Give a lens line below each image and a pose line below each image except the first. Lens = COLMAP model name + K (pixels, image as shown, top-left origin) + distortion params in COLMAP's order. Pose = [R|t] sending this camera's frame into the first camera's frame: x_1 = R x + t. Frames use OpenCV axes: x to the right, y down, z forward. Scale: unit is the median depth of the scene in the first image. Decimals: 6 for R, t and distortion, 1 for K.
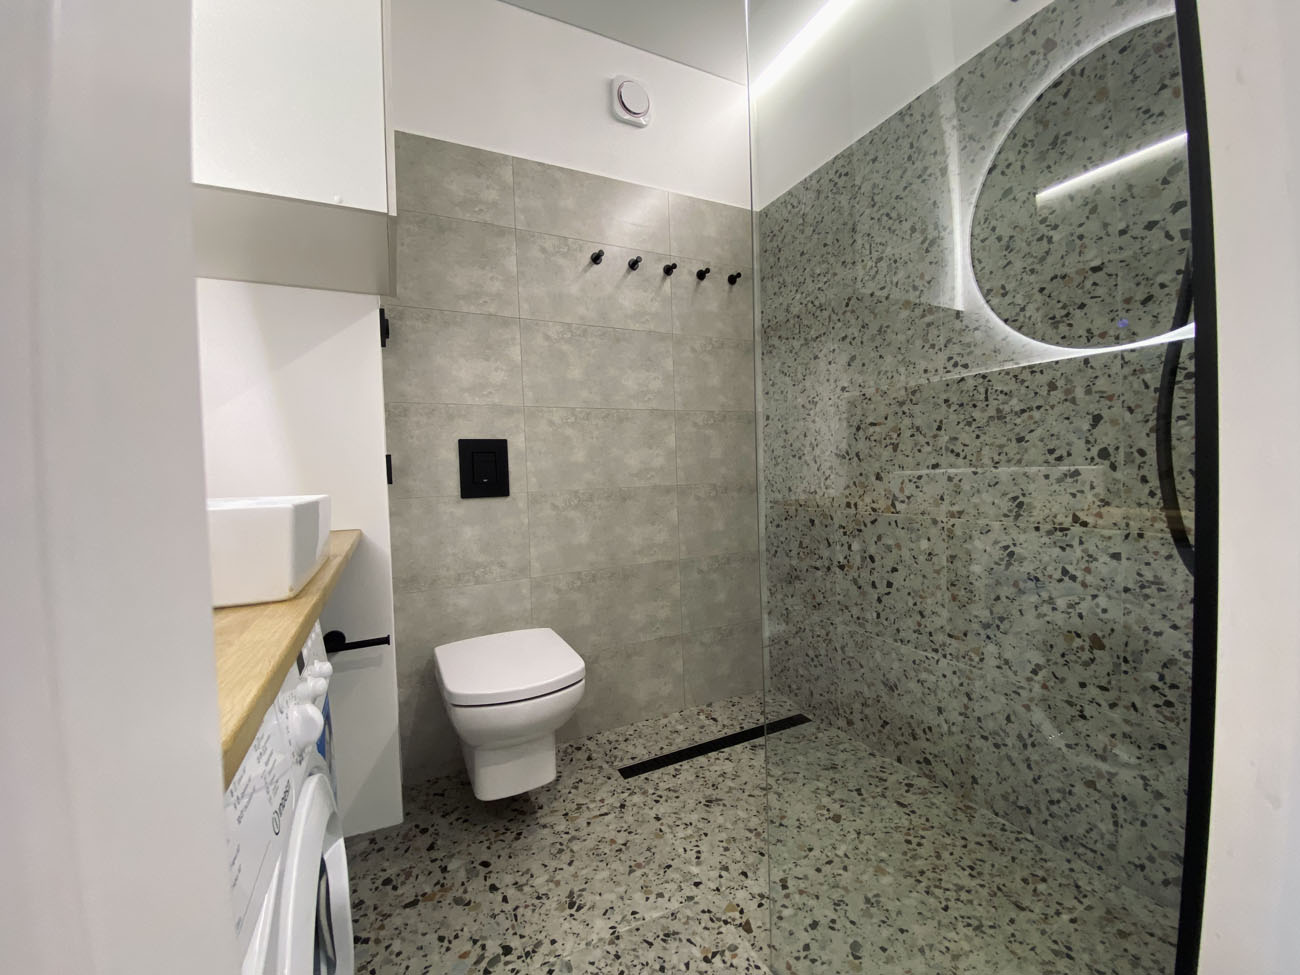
lens RADIAL K [[526.8, 0, 649.2], [0, 526.8, 480.3], [0, 0, 1]] dist [0.042164, -0.024702]
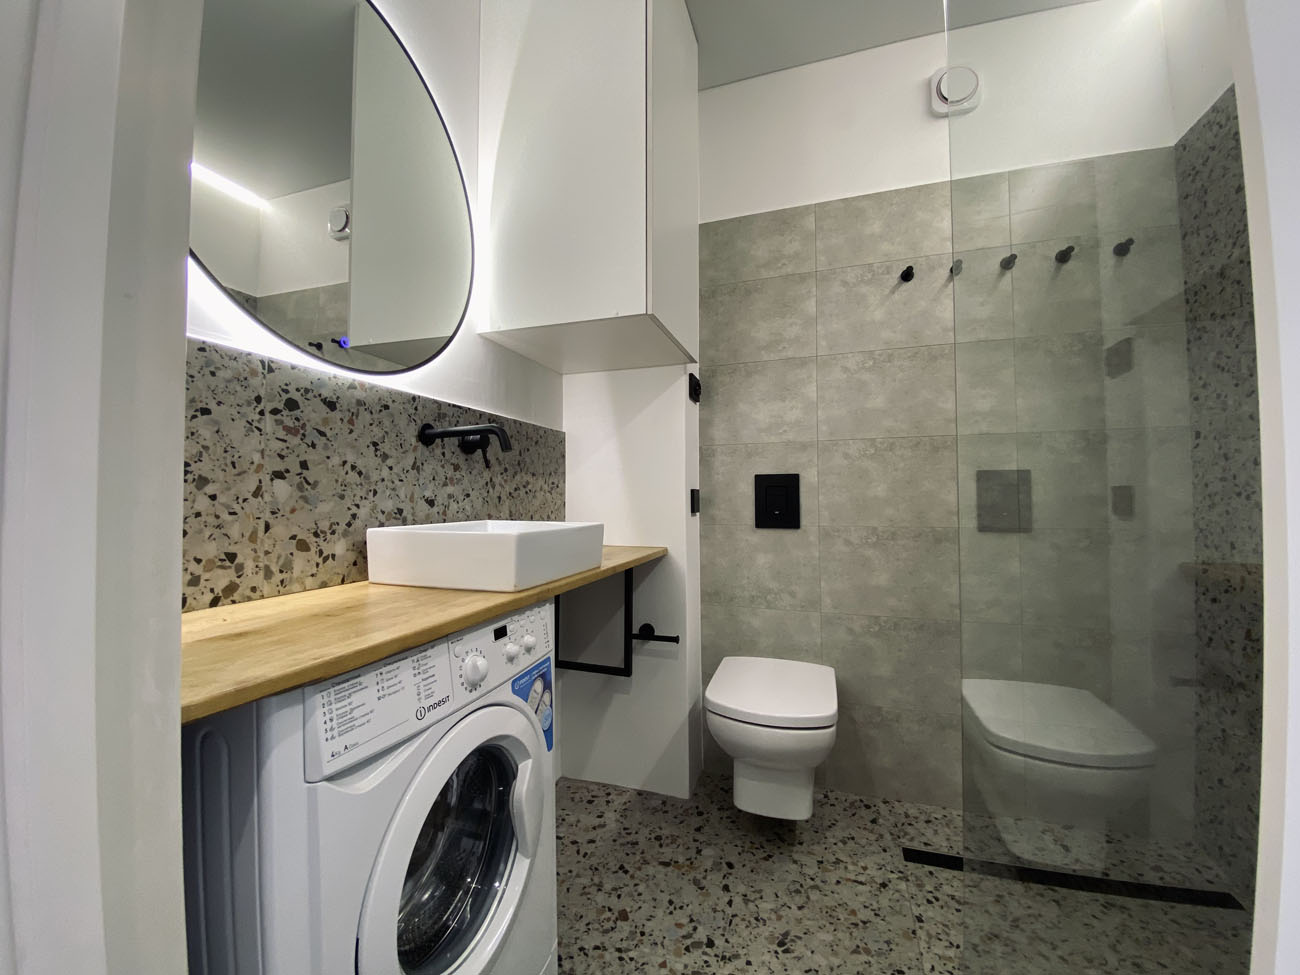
lens RADIAL K [[526.8, 0, 649.2], [0, 526.8, 480.3], [0, 0, 1]] dist [0.042164, -0.024702]
pose [[0.729394, 0.003462, -0.684085, 0.239958], [-0.029934, 0.999191, -0.026860, -0.029209], [0.683439, 0.040069, 0.728907, 0.039679]]
